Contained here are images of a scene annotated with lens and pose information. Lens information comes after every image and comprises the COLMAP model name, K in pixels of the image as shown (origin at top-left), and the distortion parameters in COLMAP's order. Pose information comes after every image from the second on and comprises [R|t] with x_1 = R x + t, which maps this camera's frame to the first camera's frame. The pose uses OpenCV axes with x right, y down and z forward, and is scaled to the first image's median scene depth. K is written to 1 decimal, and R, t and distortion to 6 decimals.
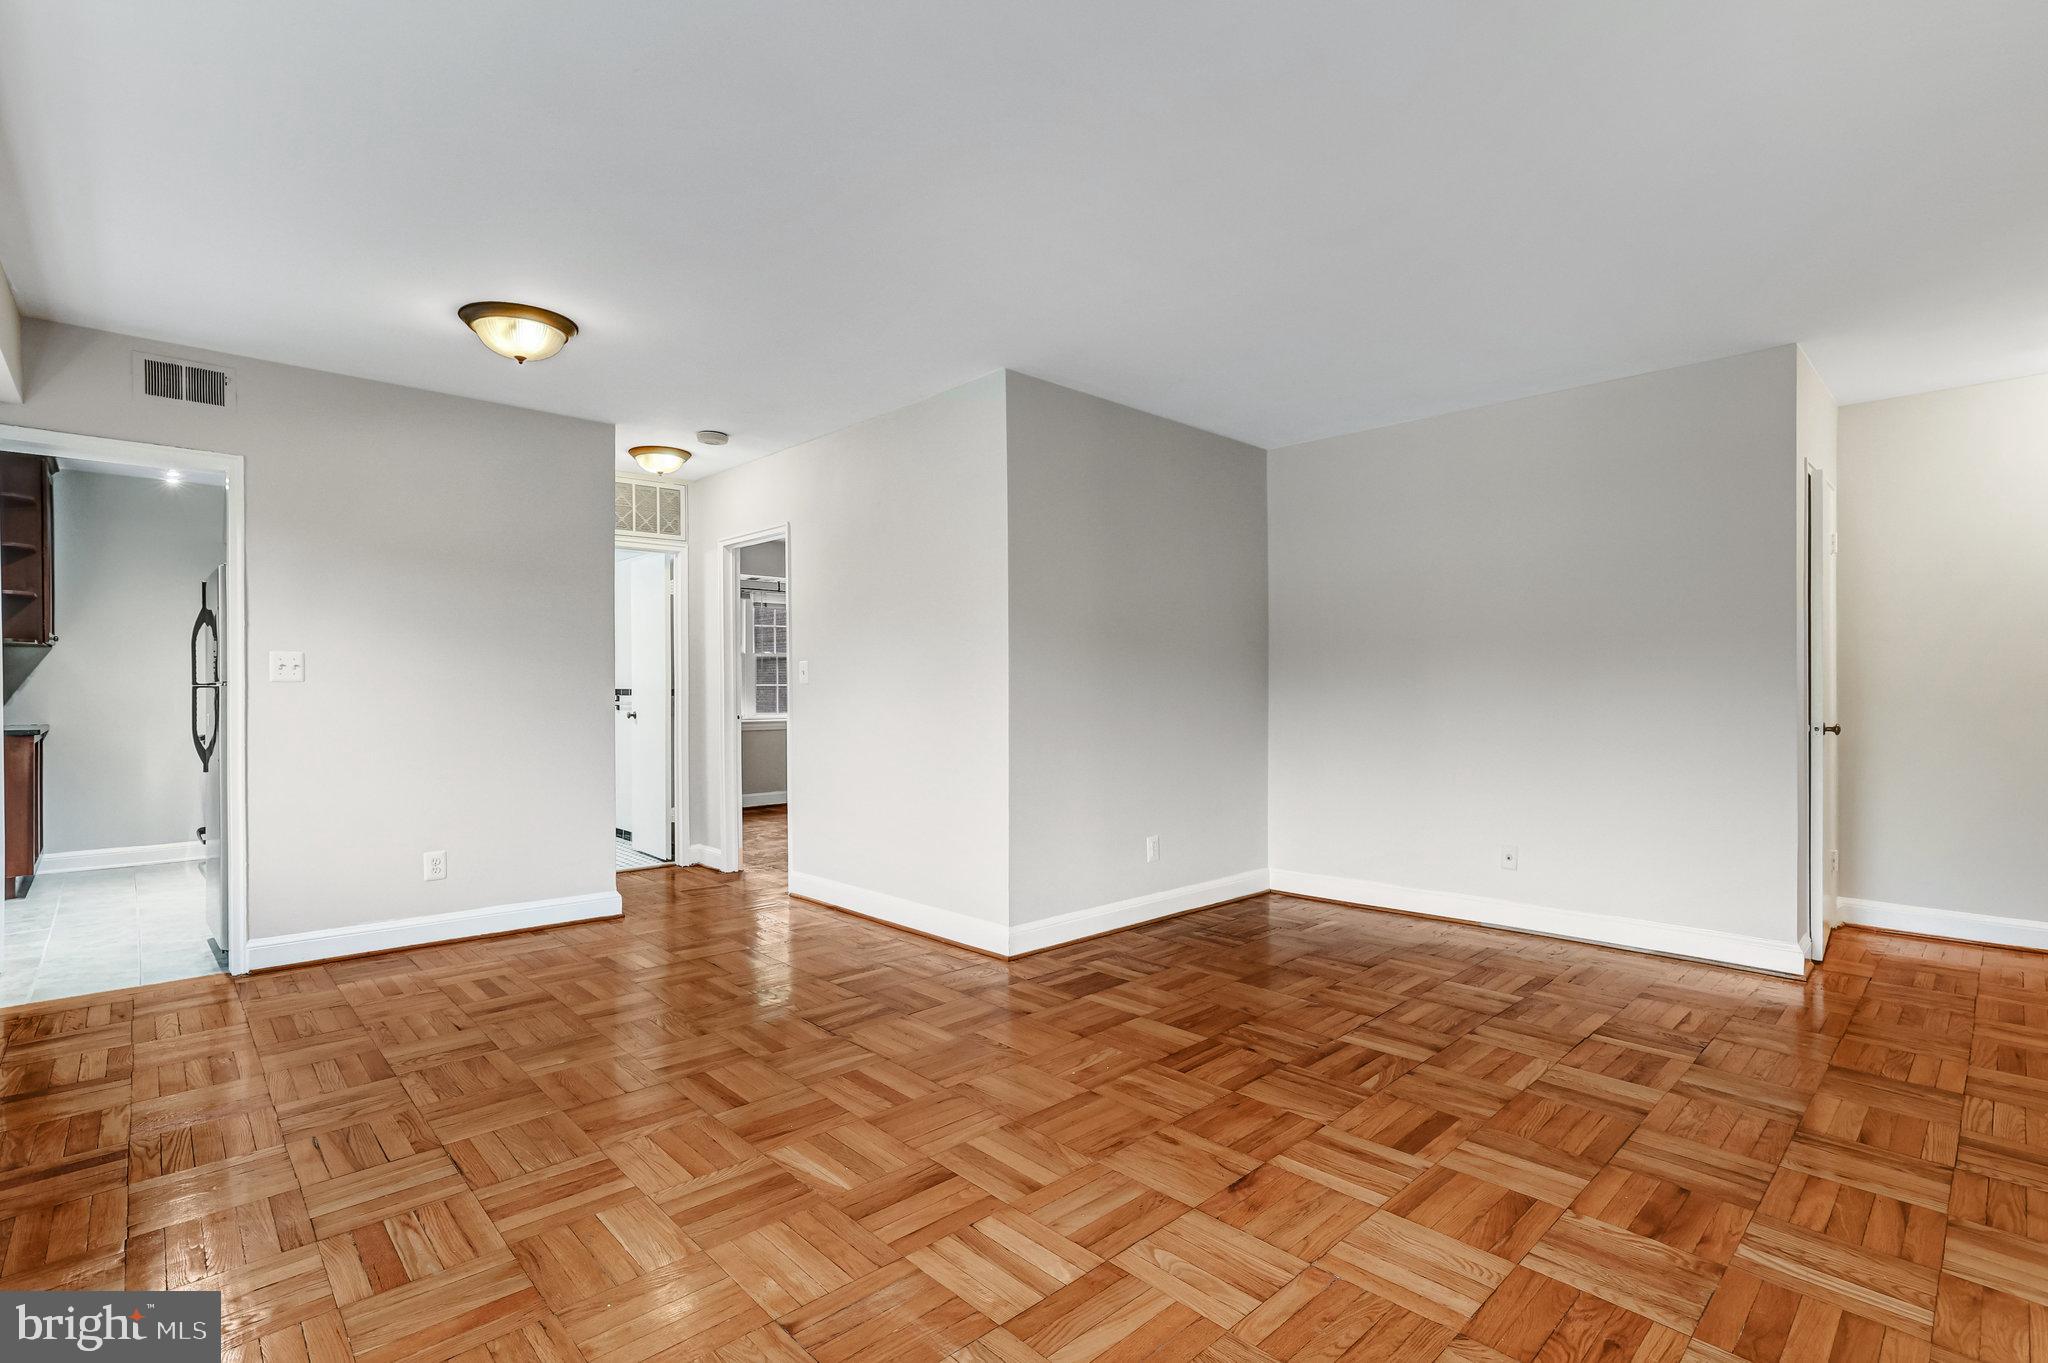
lens RADIAL K [[960.7, 0, 1028.5], [0, 960.7, 692.7], [0, 0, 1]] dist [0.000309, 0.000075]
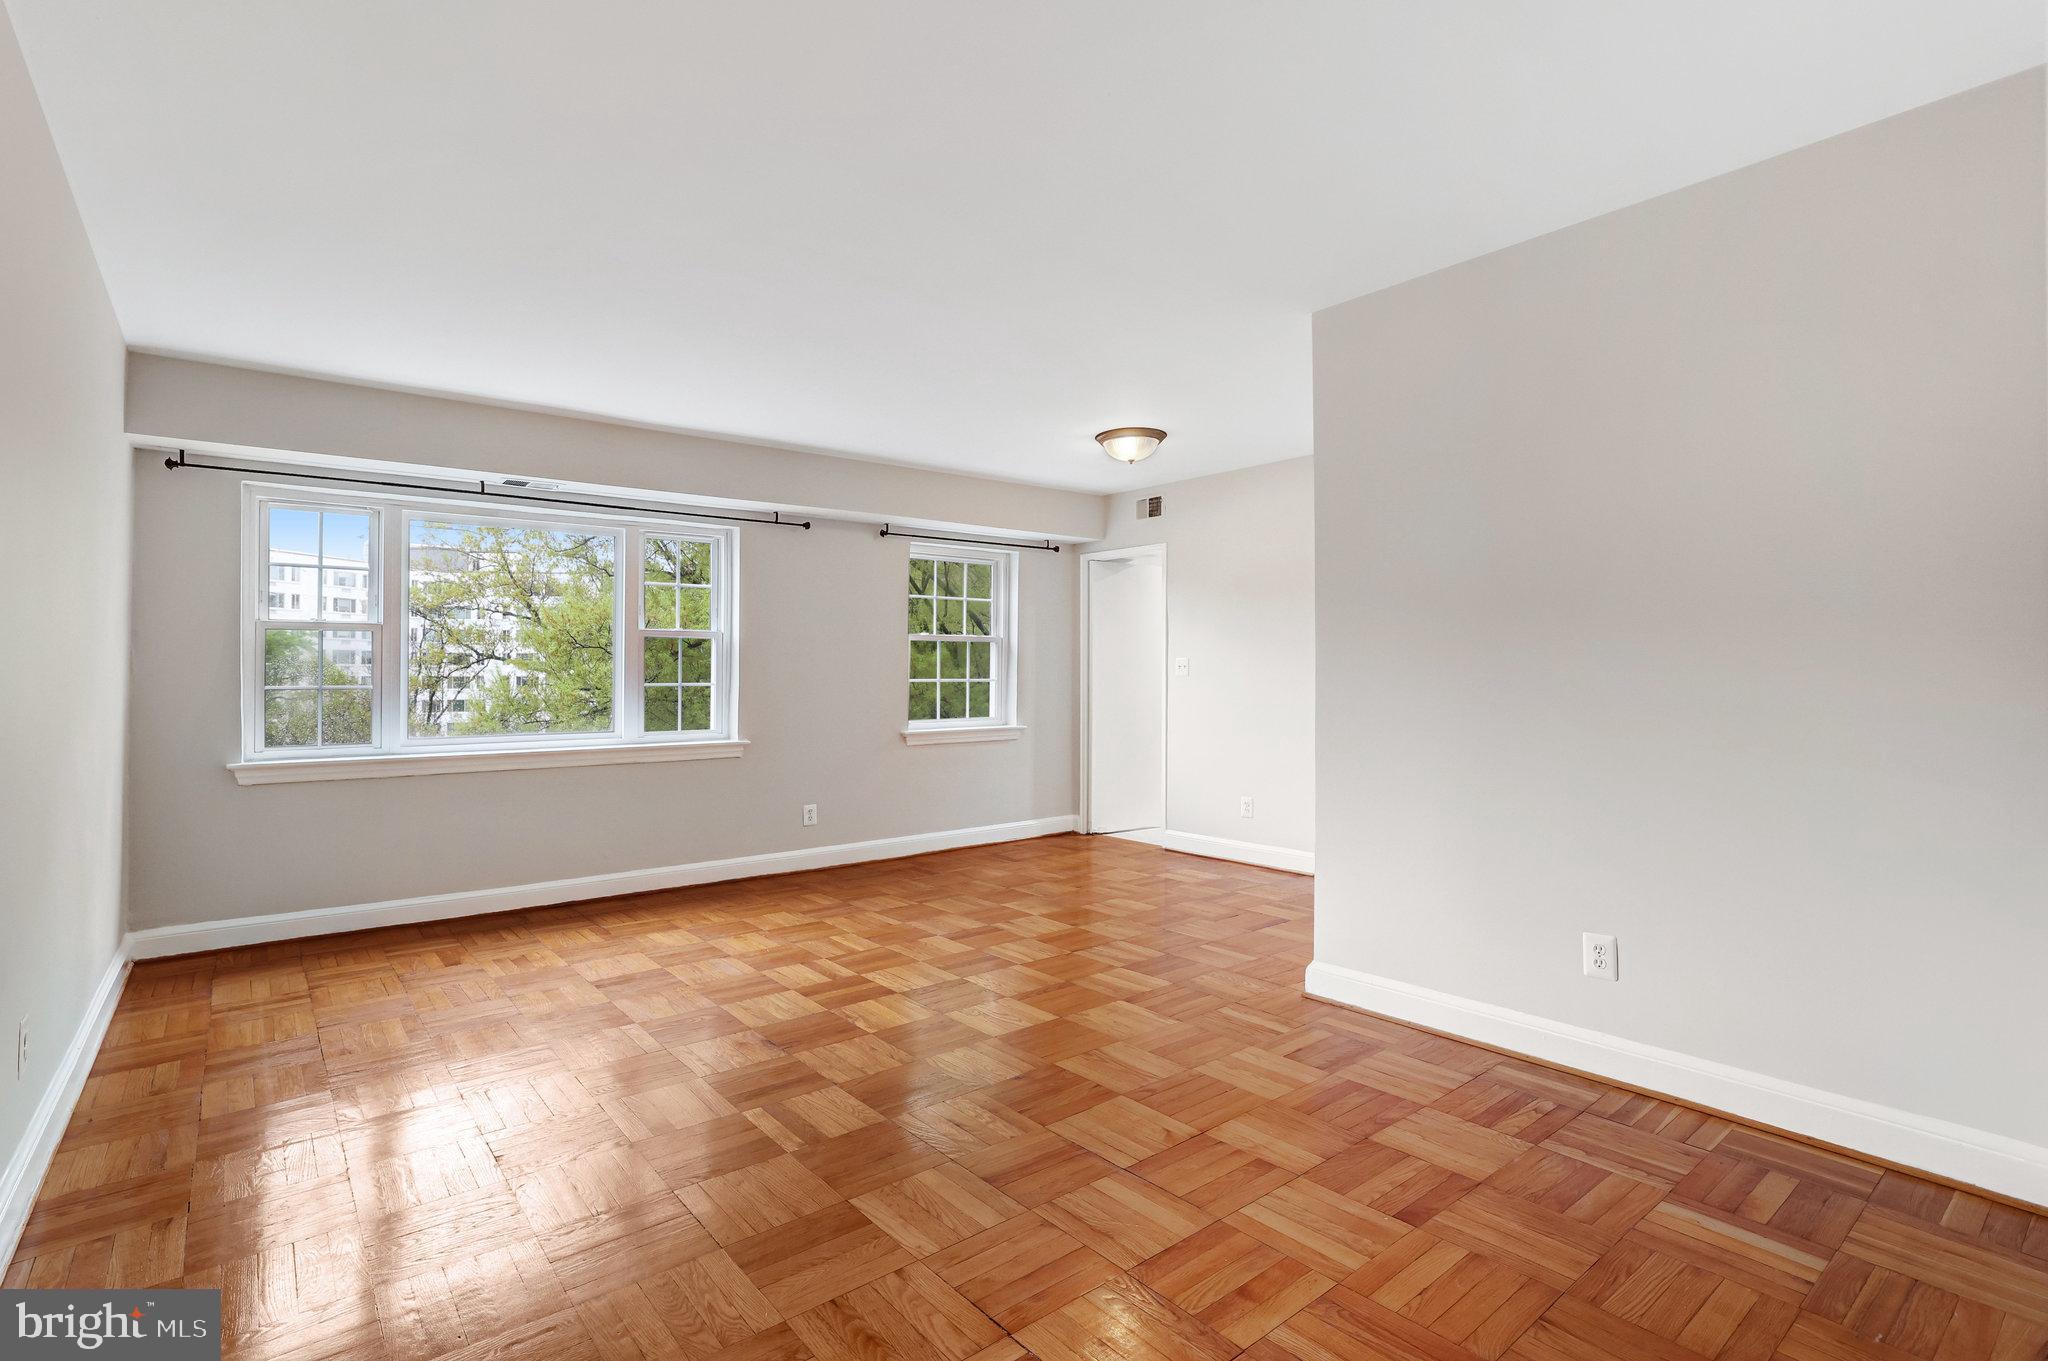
lens RADIAL K [[957.8, 0, 1026.6], [0, 957.8, 679.4], [0, 0, 1]] dist [-0.001262, -0.000093]
pose [[-0.069218, -0.004860, -0.997590, 0.787498], [0.006004, 0.999968, -0.005288, -0.006983], [0.997583, -0.006355, -0.069187, 0.733324]]
